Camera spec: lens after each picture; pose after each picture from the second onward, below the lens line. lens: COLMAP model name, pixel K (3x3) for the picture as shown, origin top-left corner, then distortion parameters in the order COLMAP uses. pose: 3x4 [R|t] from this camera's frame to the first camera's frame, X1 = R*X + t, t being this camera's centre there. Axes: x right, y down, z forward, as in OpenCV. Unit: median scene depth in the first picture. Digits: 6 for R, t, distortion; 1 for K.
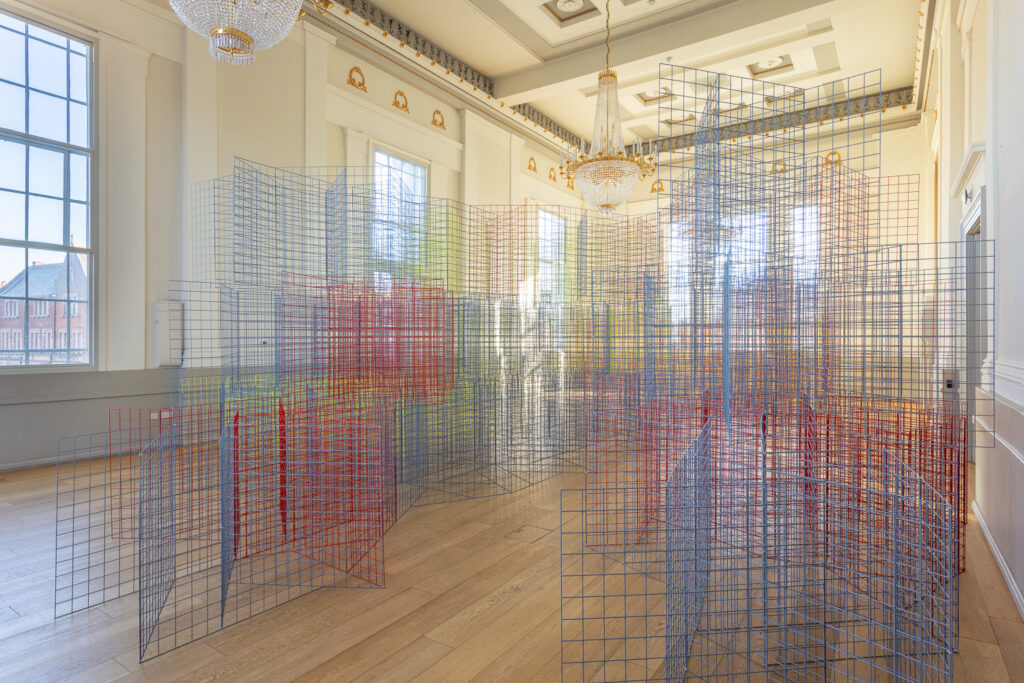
lens RADIAL K [[558.6, 0, 508.2], [0, 558.6, 350.3], [0, 0, 1]] dist [-0.003390, -0.000591]
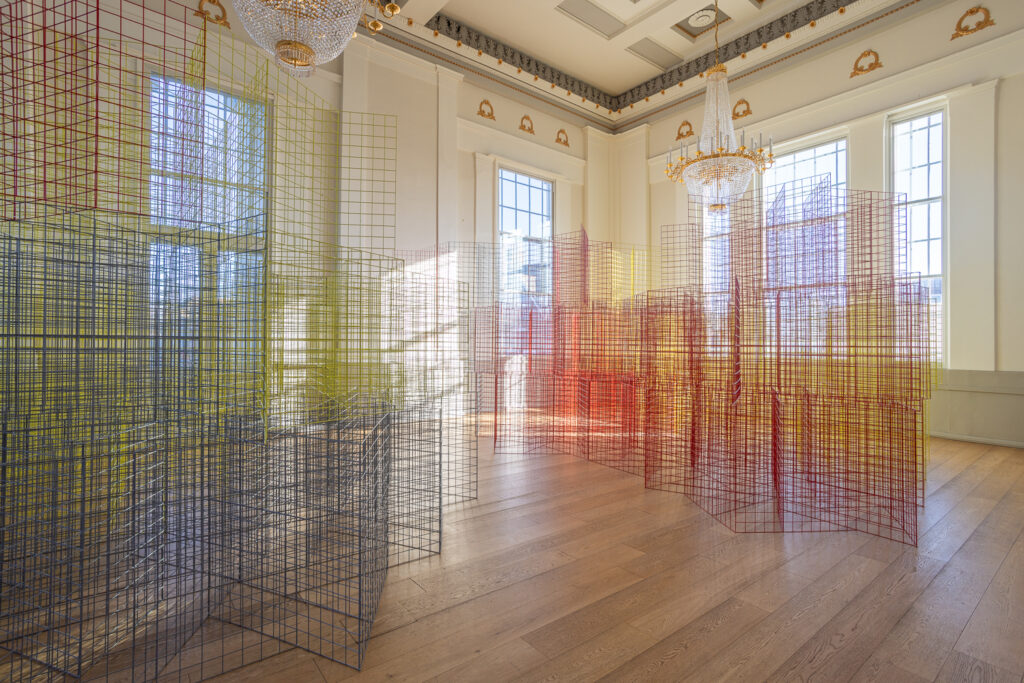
lens RADIAL K [[472.0, 0, 505.7], [0, 472.0, 341.6], [0, 0, 1]] dist [-0.007253, -0.003883]
pose [[0.951131, 0.007803, -0.308689, 0.292770], [-0.011351, 0.999889, -0.009699, -0.006265], [0.308579, 0.012729, 0.951113, 0.422372]]
